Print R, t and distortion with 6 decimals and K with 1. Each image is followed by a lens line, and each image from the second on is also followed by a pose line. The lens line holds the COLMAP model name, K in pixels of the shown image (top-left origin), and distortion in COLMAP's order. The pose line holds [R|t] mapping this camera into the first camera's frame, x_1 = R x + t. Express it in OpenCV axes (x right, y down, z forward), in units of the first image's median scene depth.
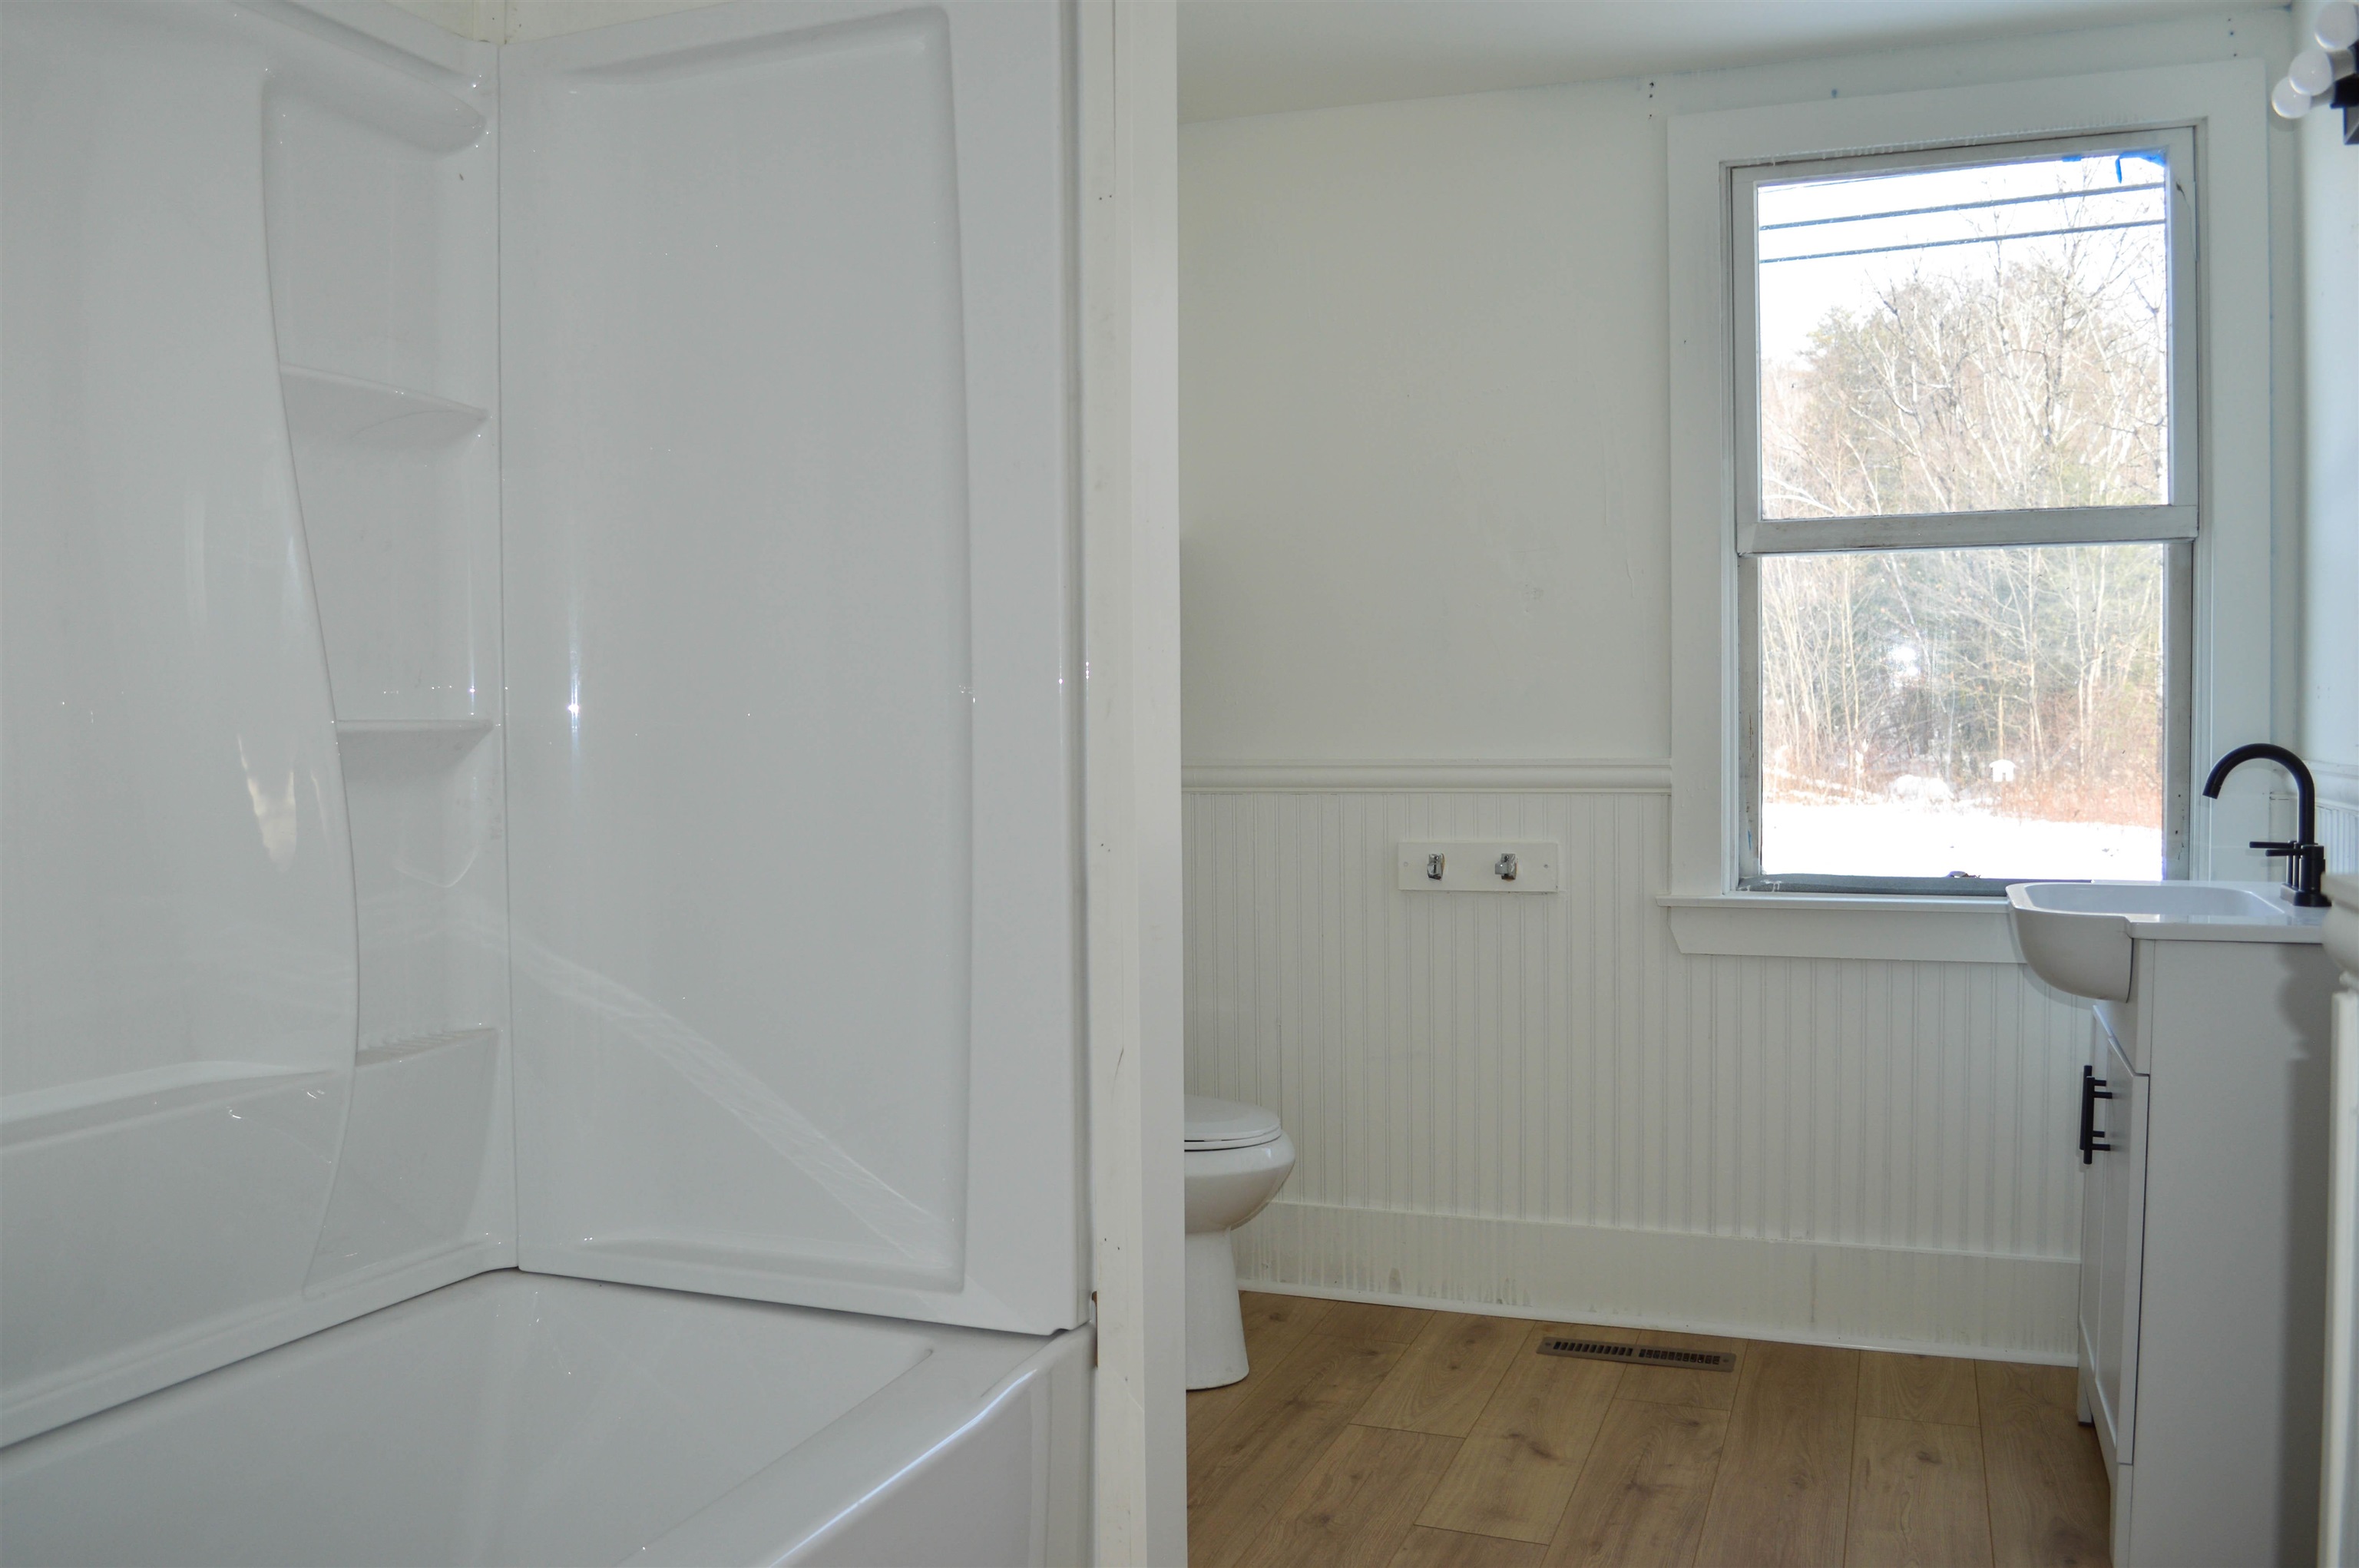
lens RADIAL K [[1918.0, 0, 1177.2], [0, 1918.0, 779.7], [0, 0, 1]] dist [-0.064314, -0.001806]
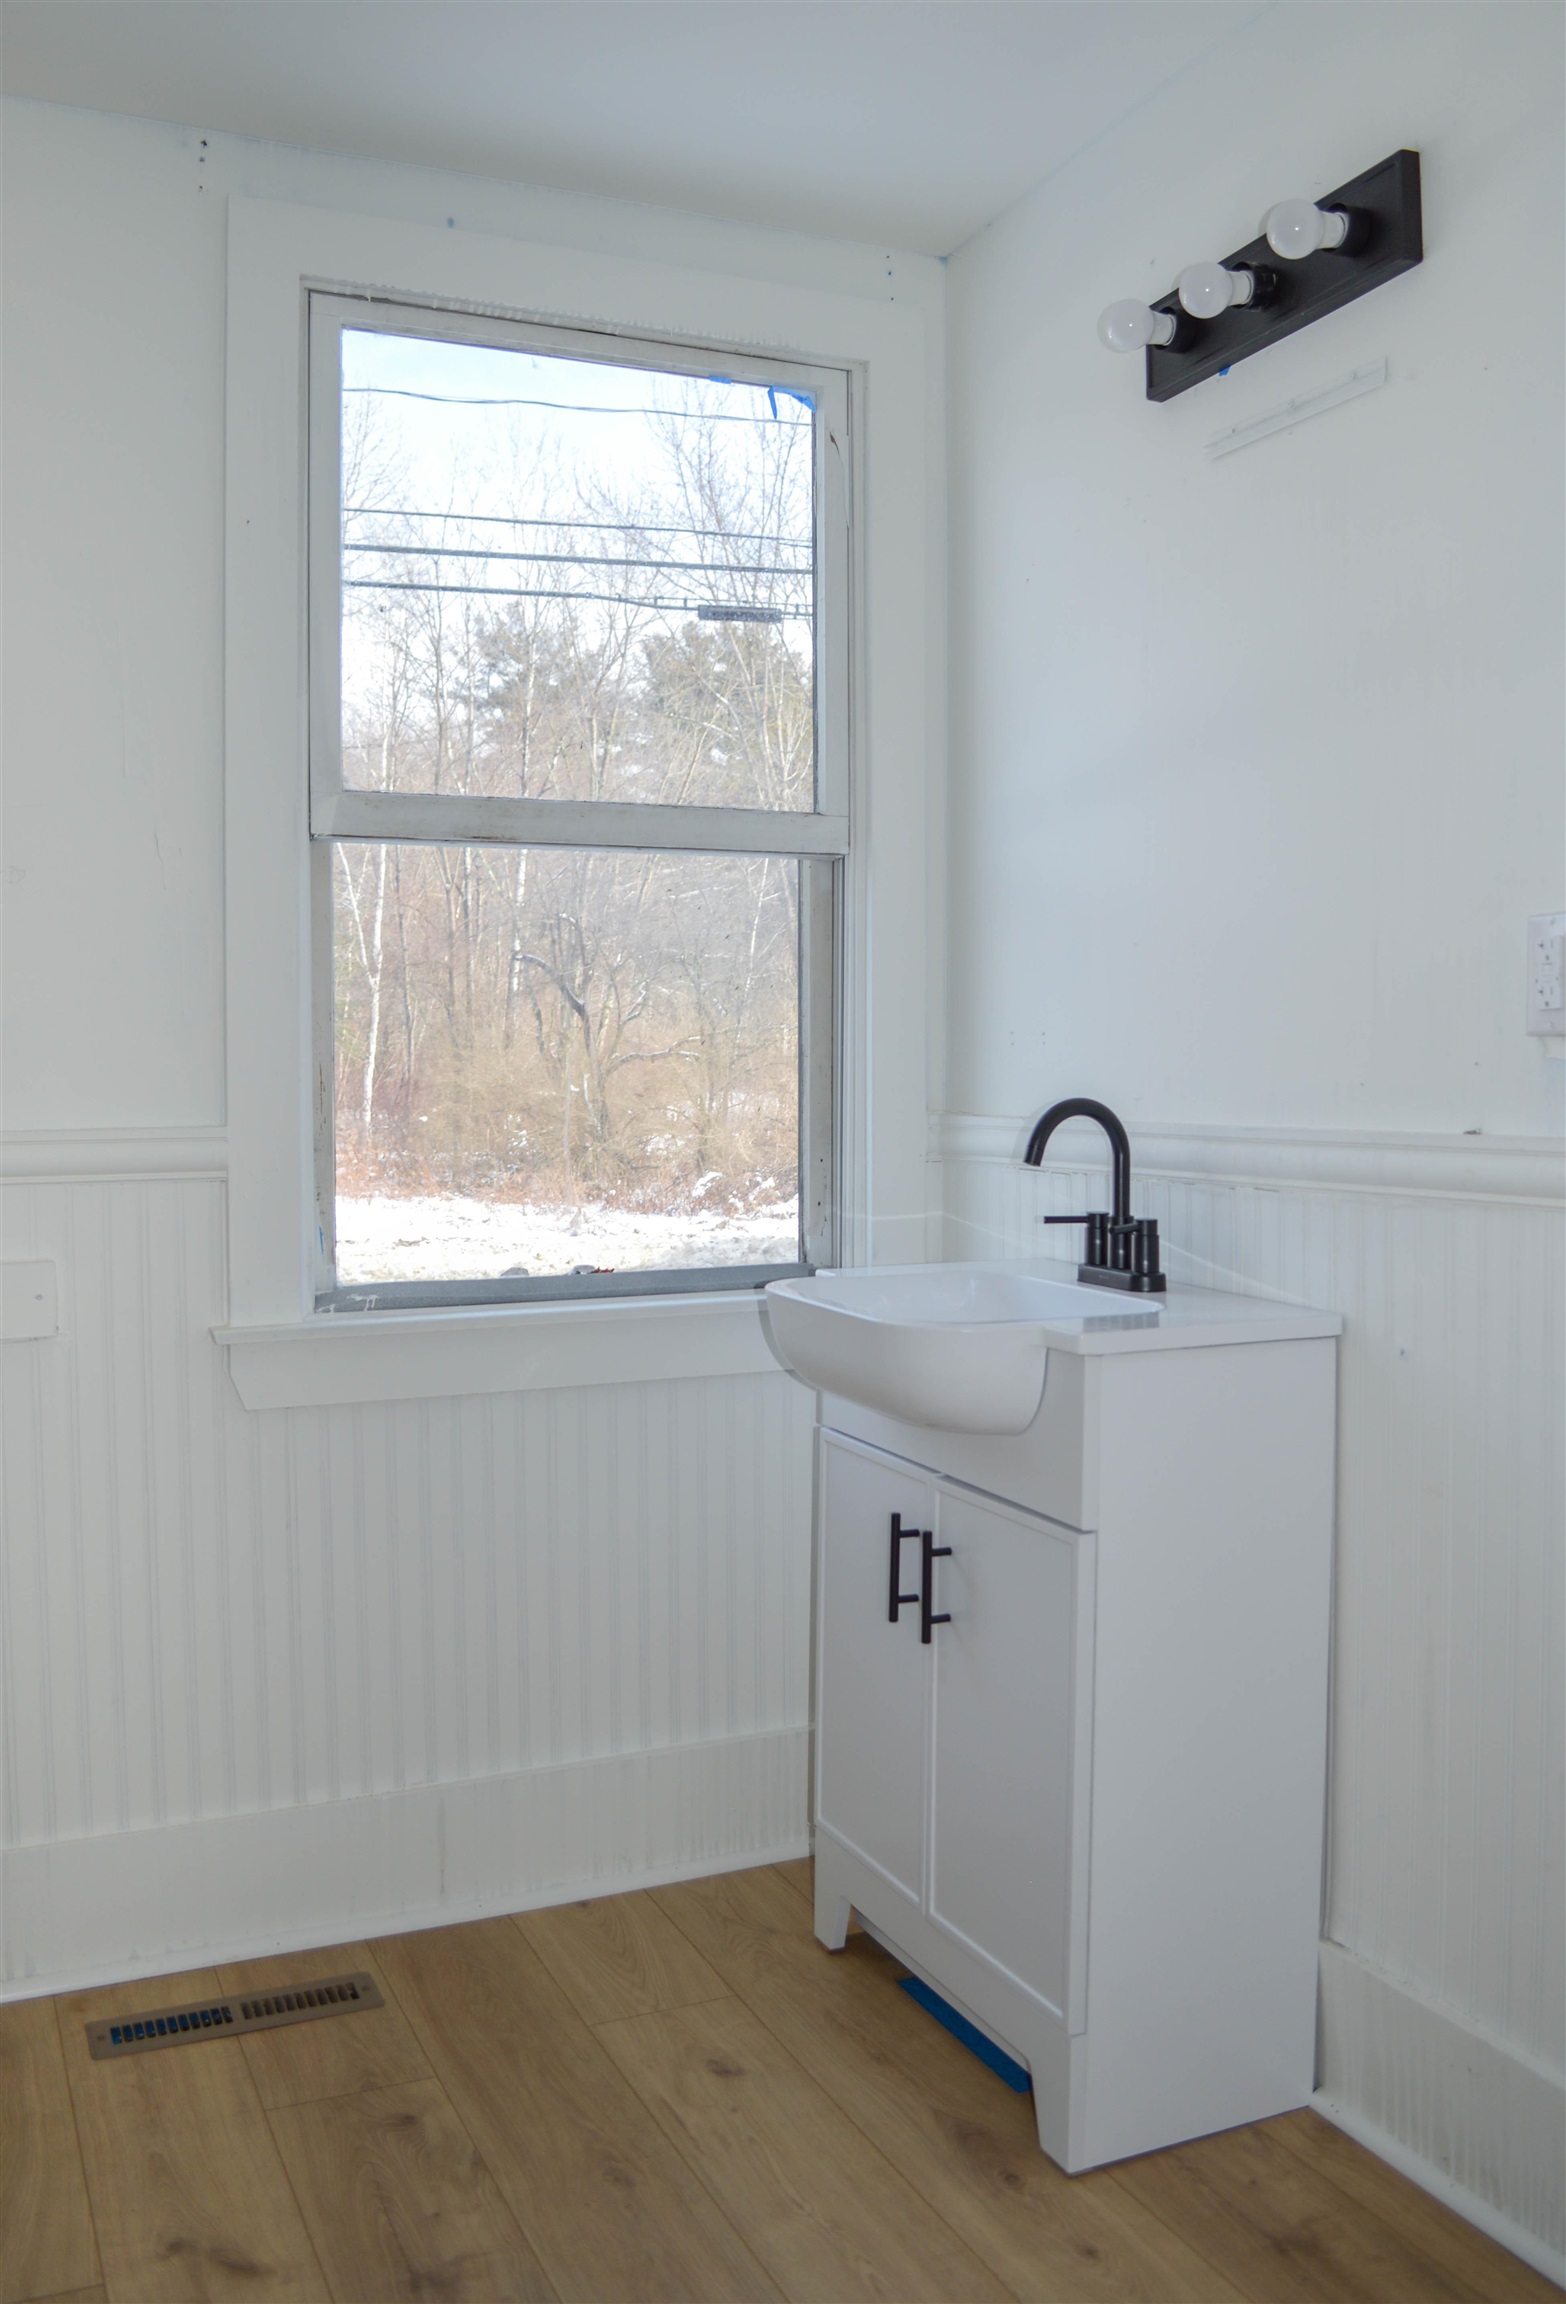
lens RADIAL K [[1942.7, 0, 773.9], [0, 1942.7, 1112.5], [0, 0, 1]] dist [-0.062348, -0.009285]
pose [[0.705539, -0.013953, 0.708534, -0.098014], [0.022639, 0.999740, -0.002856, -0.010544], [-0.708310, 0.018055, 0.705671, 0.388506]]
